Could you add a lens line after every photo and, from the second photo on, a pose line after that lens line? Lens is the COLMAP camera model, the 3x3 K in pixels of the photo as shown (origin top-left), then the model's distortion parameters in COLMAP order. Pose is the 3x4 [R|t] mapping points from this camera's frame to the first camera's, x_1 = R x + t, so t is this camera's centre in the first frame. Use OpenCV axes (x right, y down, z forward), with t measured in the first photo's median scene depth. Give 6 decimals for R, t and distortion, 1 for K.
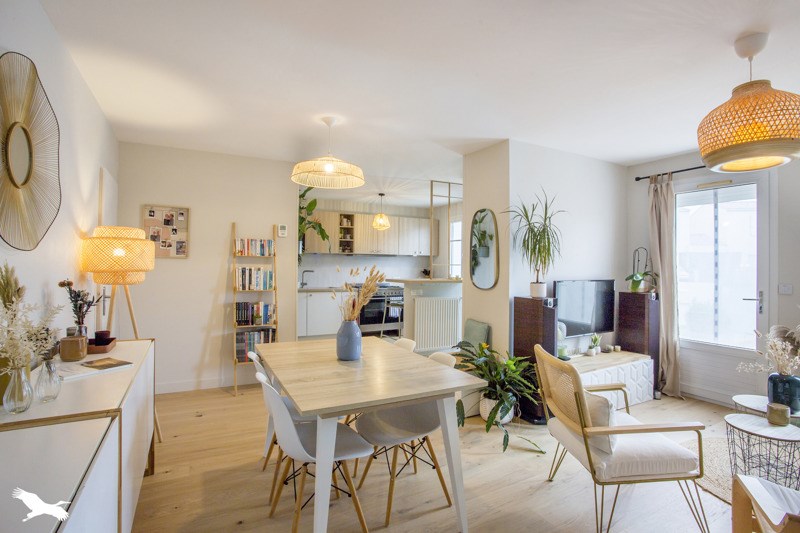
lens RADIAL K [[393.2, 0, 395.4], [0, 393.2, 264.9], [0, 0, 1]] dist [-0.032739, 0.004832]
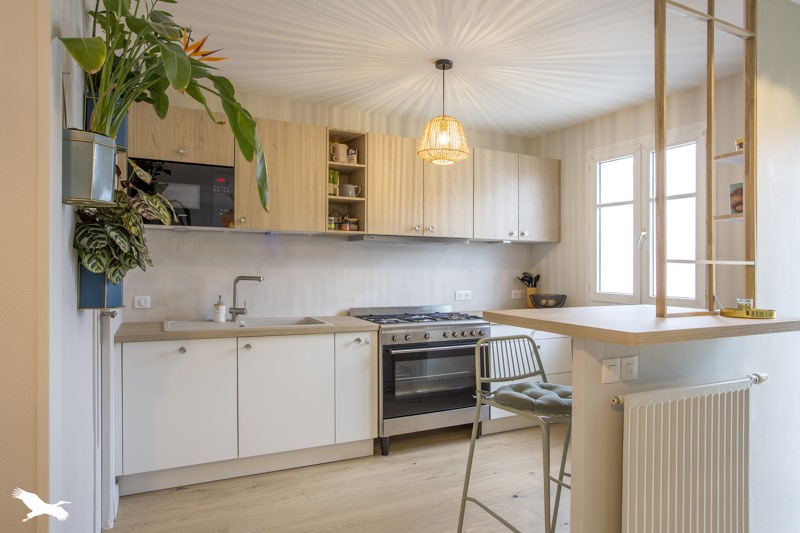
lens RADIAL K [[518.7, 0, 401.7], [0, 518.7, 270.6], [0, 0, 1]] dist [0.004445, 0.000221]
pose [[0.999766, 0.001144, -0.021608, -0.058148], [-0.000871, 0.999920, 0.012617, 0.001070], [0.021621, -0.012595, 0.999687, 0.482186]]
